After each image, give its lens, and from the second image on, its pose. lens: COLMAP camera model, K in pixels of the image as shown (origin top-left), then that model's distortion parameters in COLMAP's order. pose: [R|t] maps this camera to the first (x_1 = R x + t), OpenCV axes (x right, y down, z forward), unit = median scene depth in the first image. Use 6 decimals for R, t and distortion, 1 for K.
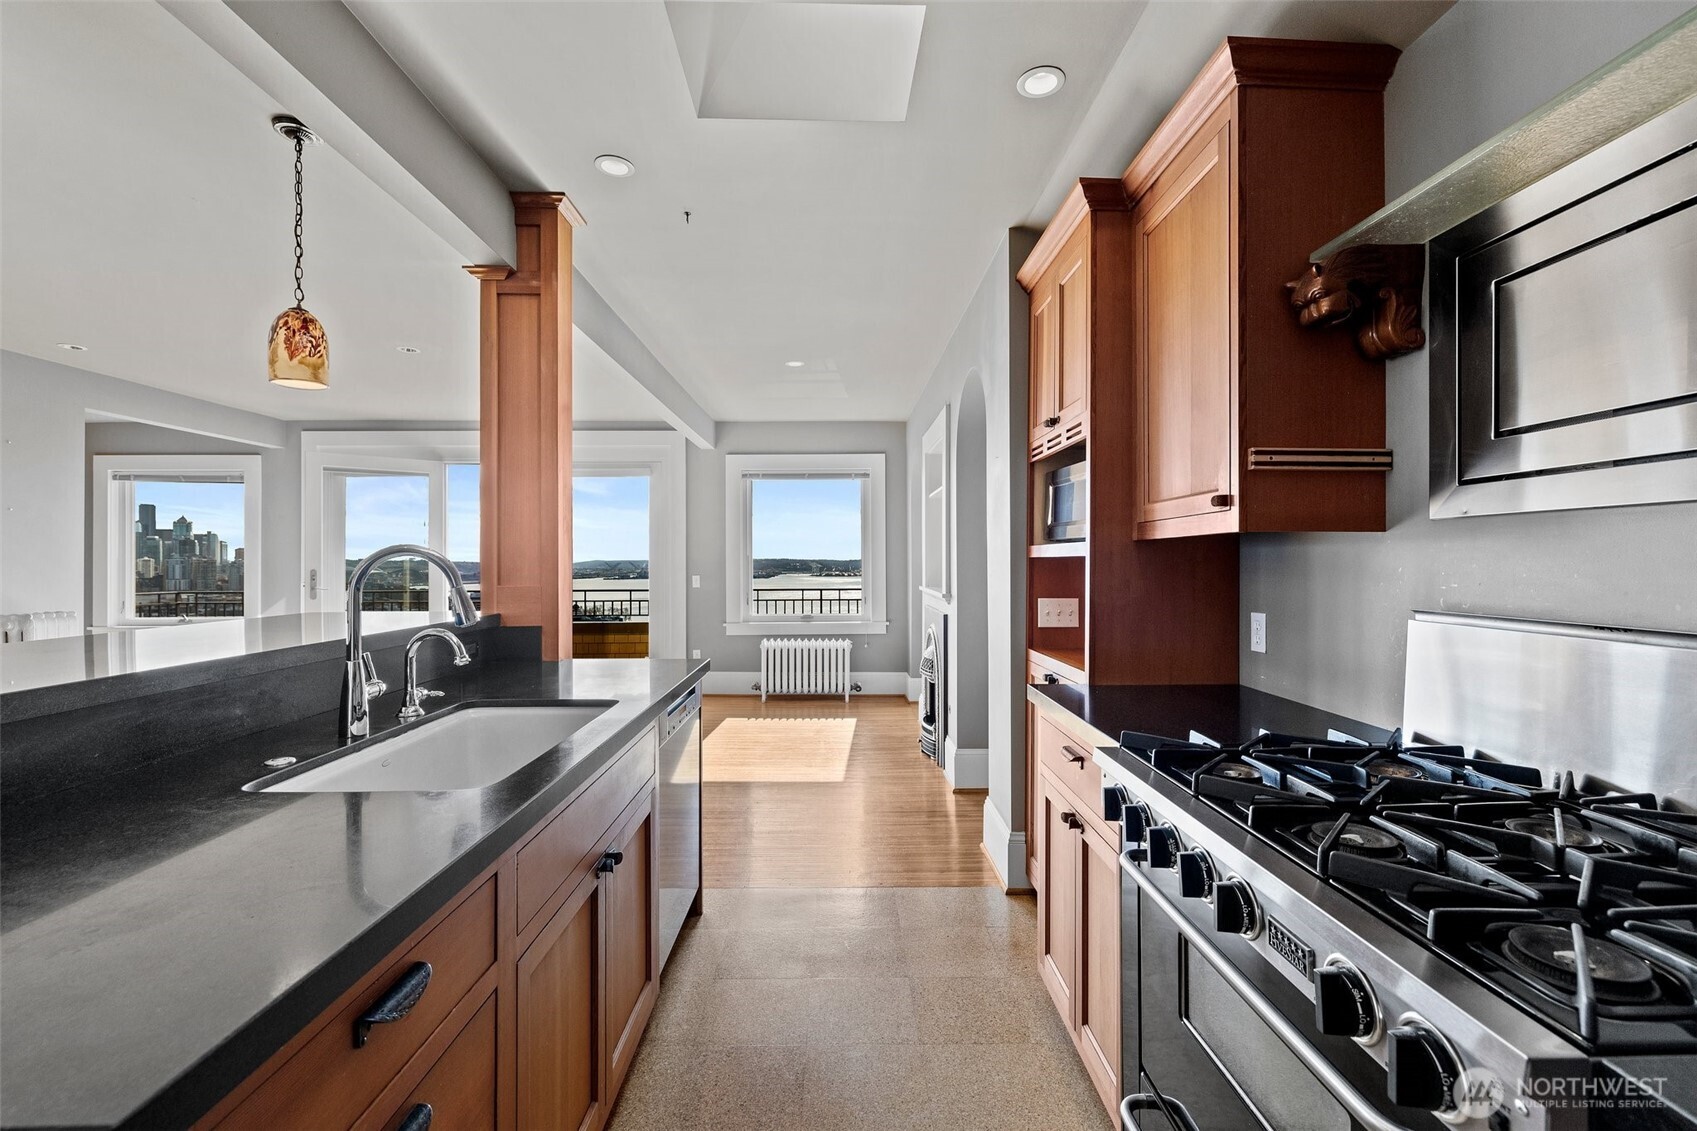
lens RADIAL K [[714.7, 0, 848.1], [0, 714.7, 562.9], [0, 0, 1]] dist [0.001064, 0.000033]
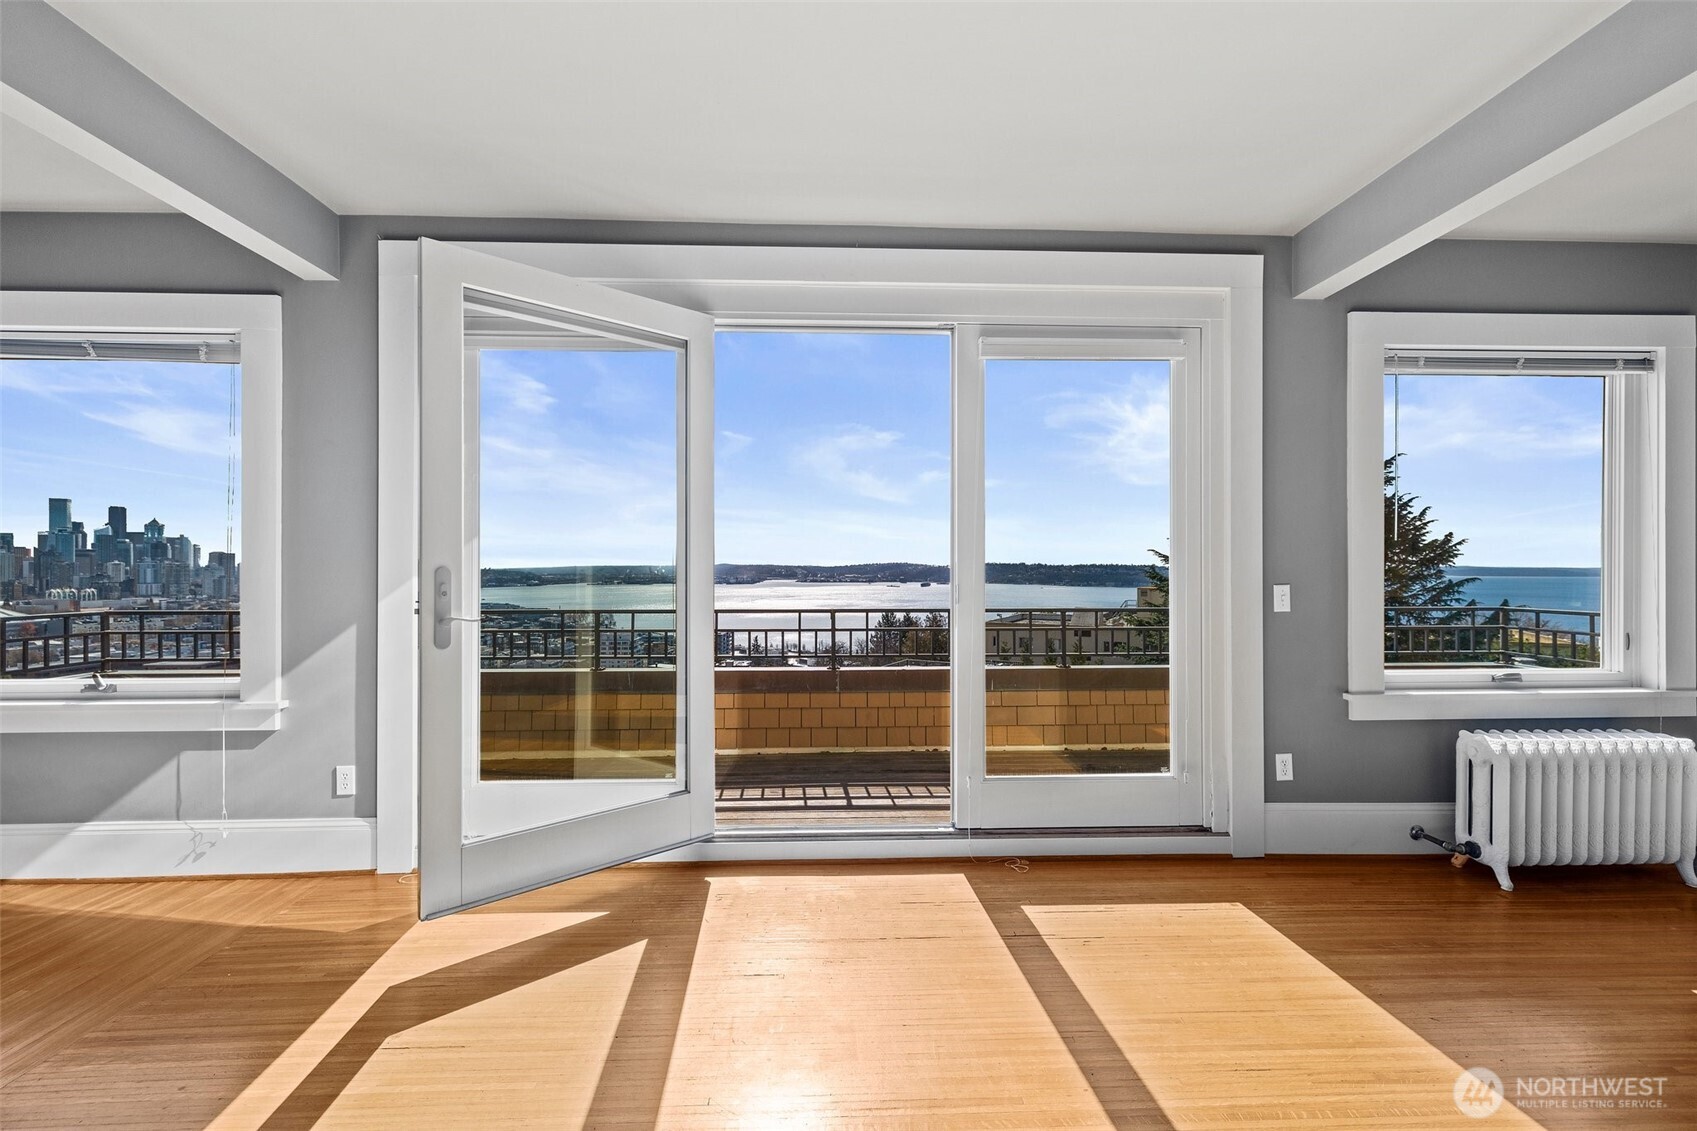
lens RADIAL K [[714.7, 0, 848.3], [0, 714.7, 565.0], [0, 0, 1]] dist [0.001064, 0.000033]
pose [[0.999775, 0.002995, 0.020996, -0.498300], [-0.002885, 0.999982, -0.005226, 0.008290], [-0.021011, 0.005164, 0.999766, 0.576411]]
